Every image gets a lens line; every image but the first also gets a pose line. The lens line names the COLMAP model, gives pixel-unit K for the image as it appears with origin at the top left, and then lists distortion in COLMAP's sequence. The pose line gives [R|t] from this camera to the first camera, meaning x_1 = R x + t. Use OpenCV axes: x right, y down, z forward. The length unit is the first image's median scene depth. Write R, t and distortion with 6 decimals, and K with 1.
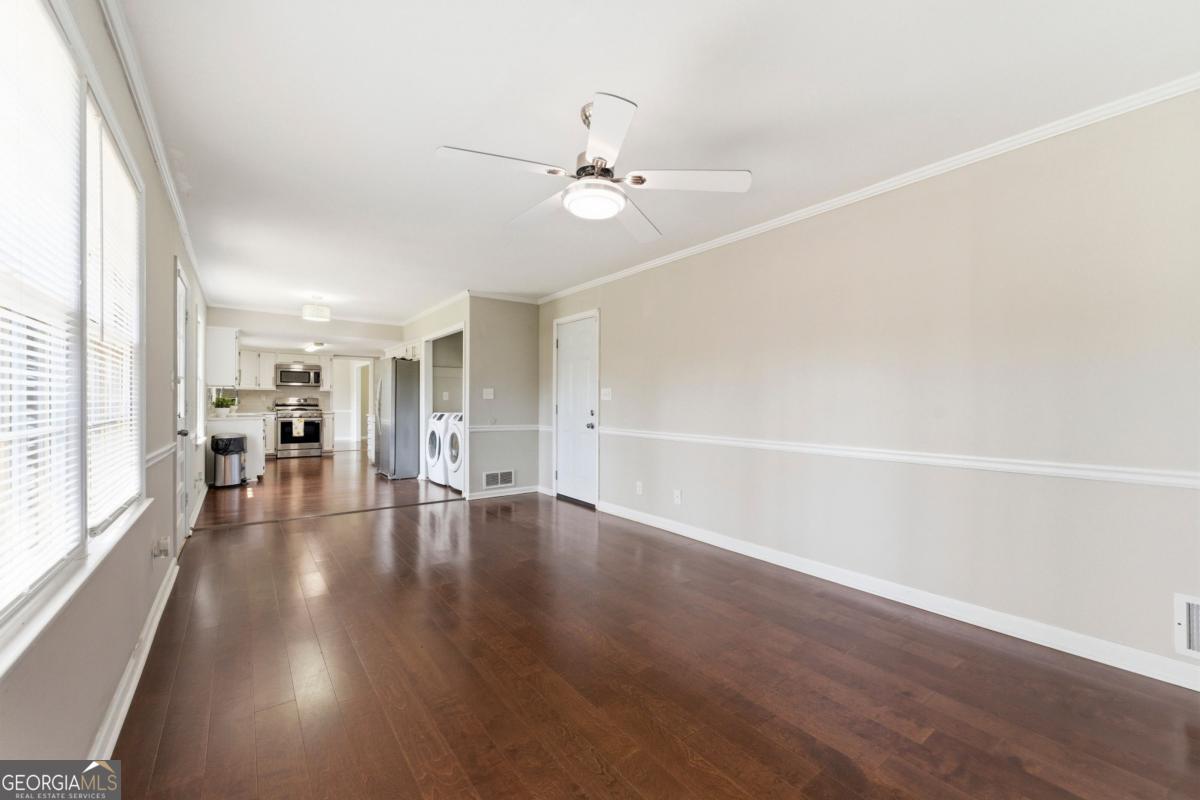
lens RADIAL K [[465.4, 0, 600.0], [0, 465.4, 400.0], [0, 0, 1]] dist [-0.000668, -0.000063]
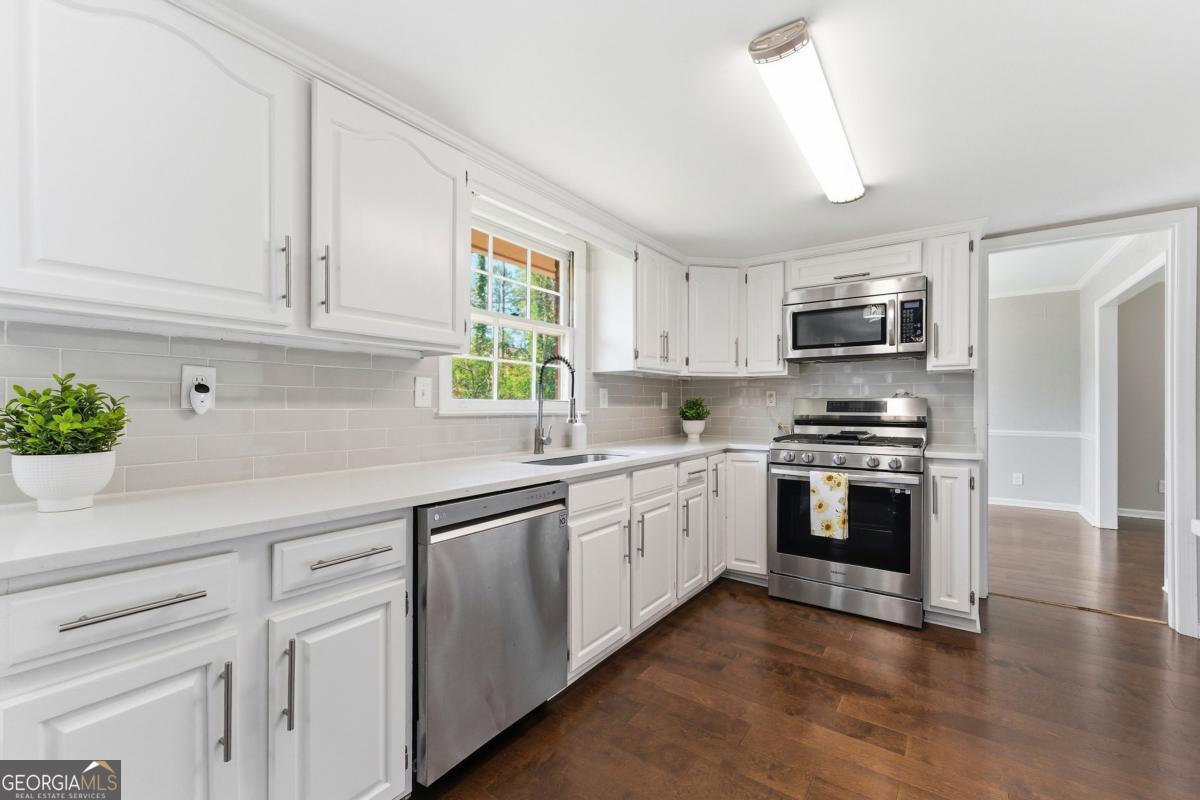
lens RADIAL K [[499.1, 0, 609.1], [0, 499.1, 407.9], [0, 0, 1]] dist [0.000317, -0.000070]
pose [[0.299349, -0.000637, -0.954144, -0.392117], [0.000716, 1.000000, -0.000444, 0.001788], [0.954144, -0.000550, 0.299349, 0.759849]]
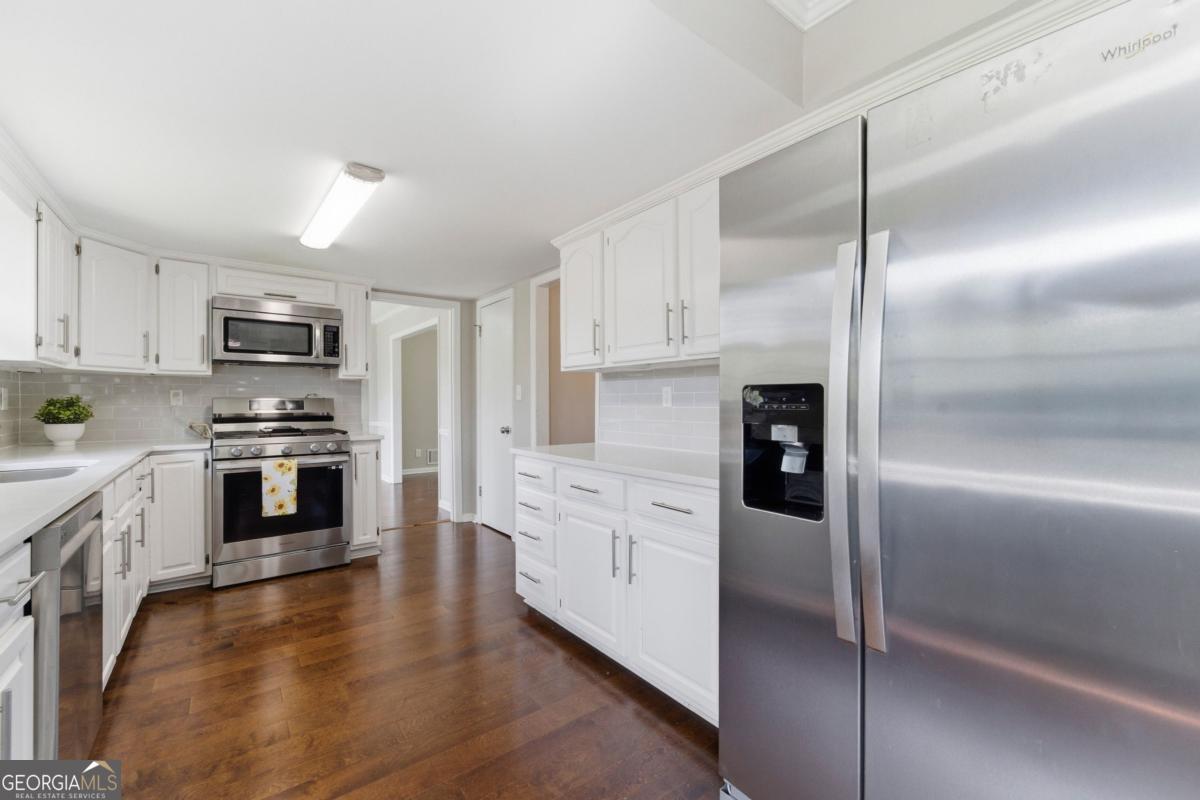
lens RADIAL K [[486.7, 0, 608.2], [0, 486.7, 399.8], [0, 0, 1]] dist [-0.001194, -0.000388]
pose [[0.999755, -0.009812, 0.019847, -0.409219], [0.009903, 0.999941, -0.004484, 0.000959], [-0.019801, 0.004679, 0.999793, 0.630629]]
